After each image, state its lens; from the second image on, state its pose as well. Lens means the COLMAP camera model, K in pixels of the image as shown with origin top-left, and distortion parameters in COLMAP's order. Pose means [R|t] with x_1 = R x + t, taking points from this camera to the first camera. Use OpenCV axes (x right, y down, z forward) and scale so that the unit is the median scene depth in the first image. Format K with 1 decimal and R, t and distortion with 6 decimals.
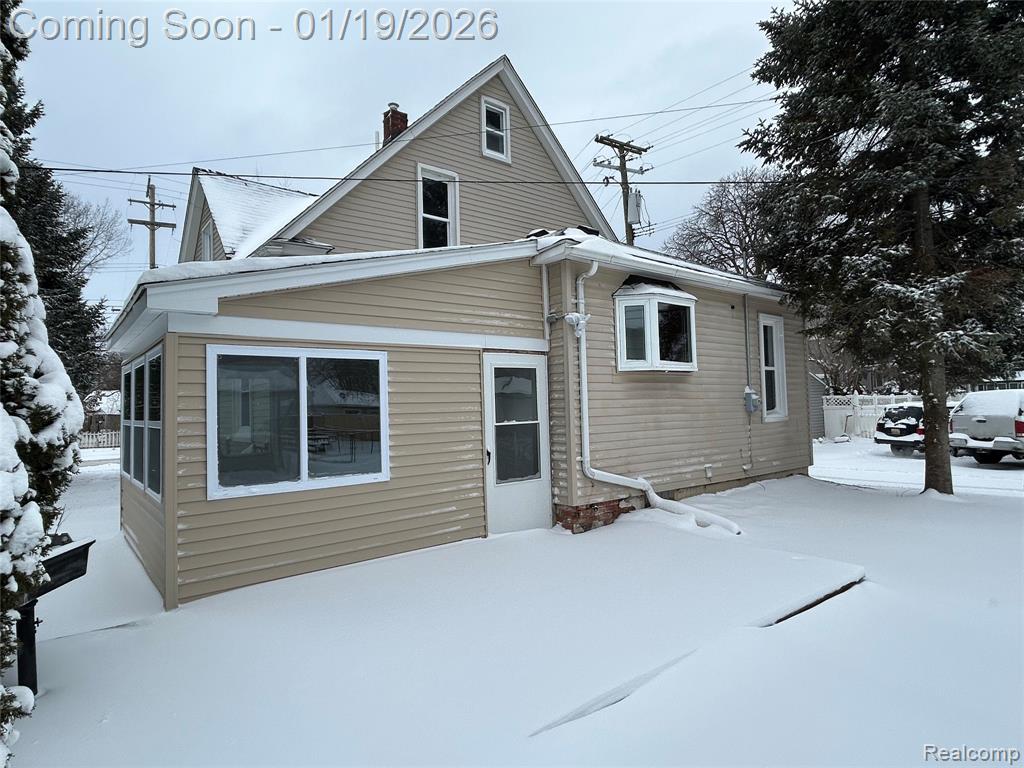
lens RADIAL K [[578.5, 0, 512.0], [0, 578.5, 384.0], [0, 0, 1]] dist [-0.005233, -0.002231]
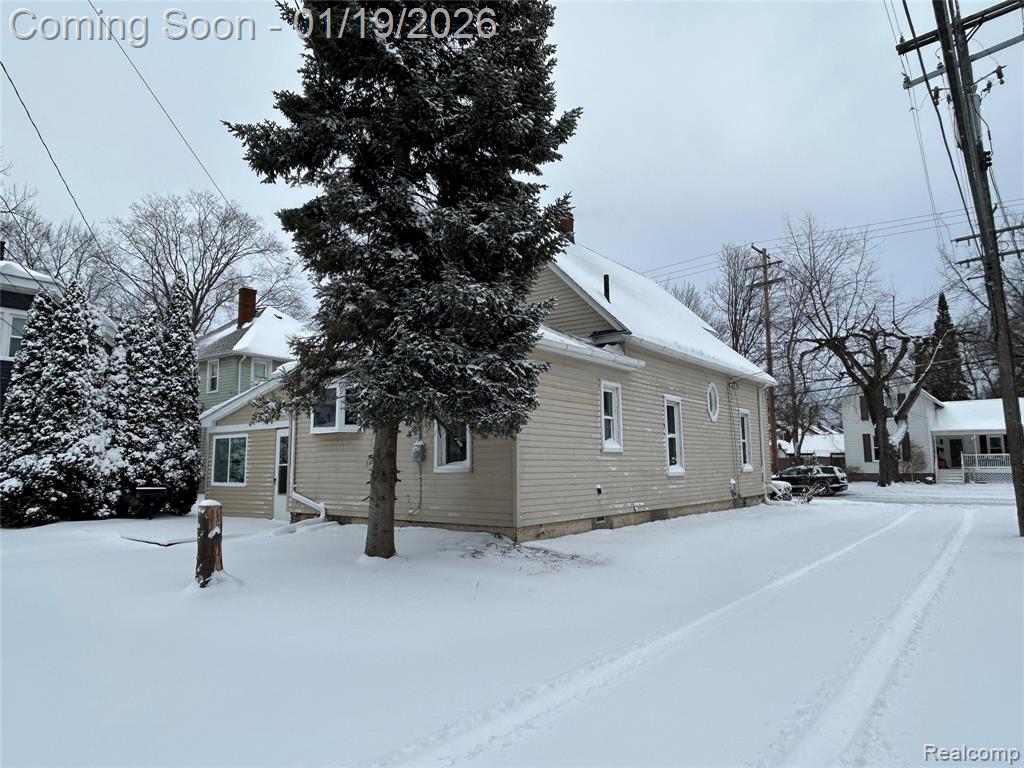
lens RADIAL K [[656.9, 0, 512.0], [0, 656.9, 384.0], [0, 0, 1]] dist [-0.000231, -0.000734]
pose [[0.236689, -0.097771, -0.966654, 2.132850], [0.040050, 0.995060, -0.090838, 0.025431], [0.970760, -0.017214, 0.239436, 1.103042]]
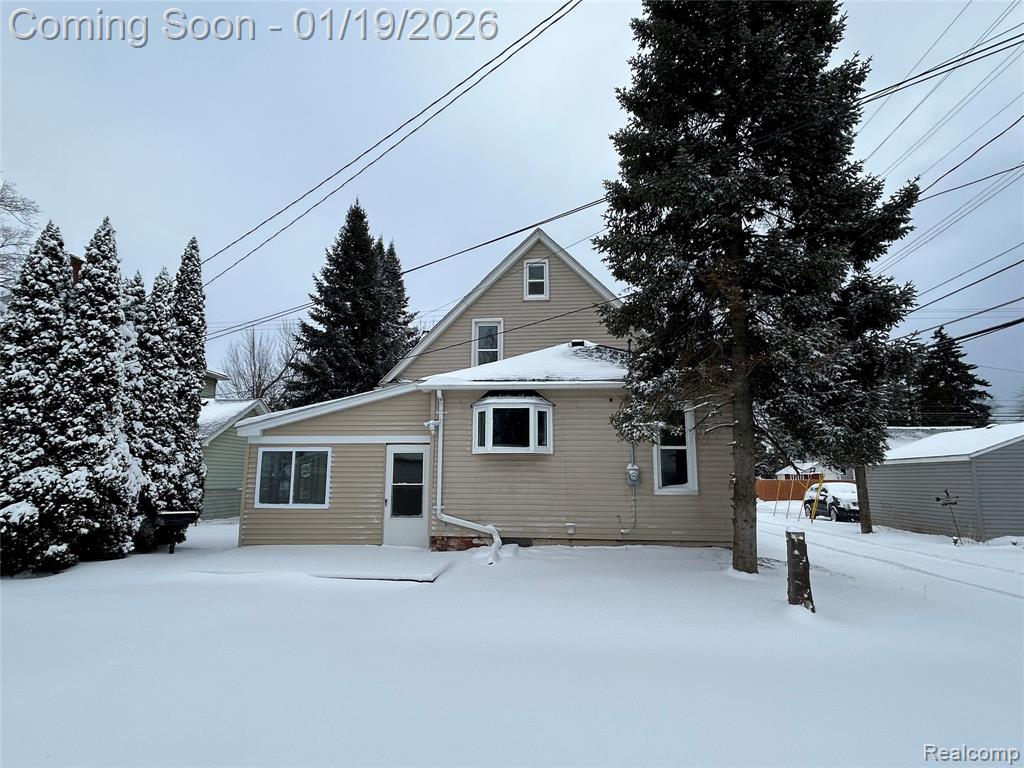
lens RADIAL K [[578.5, 0, 512.0], [0, 578.5, 384.0], [0, 0, 1]] dist [-0.005233, -0.002231]
pose [[0.725485, -0.083787, -0.683118, 1.351617], [0.005447, 0.993230, -0.116038, -0.028294], [0.688216, 0.080463, 0.721030, -0.076437]]
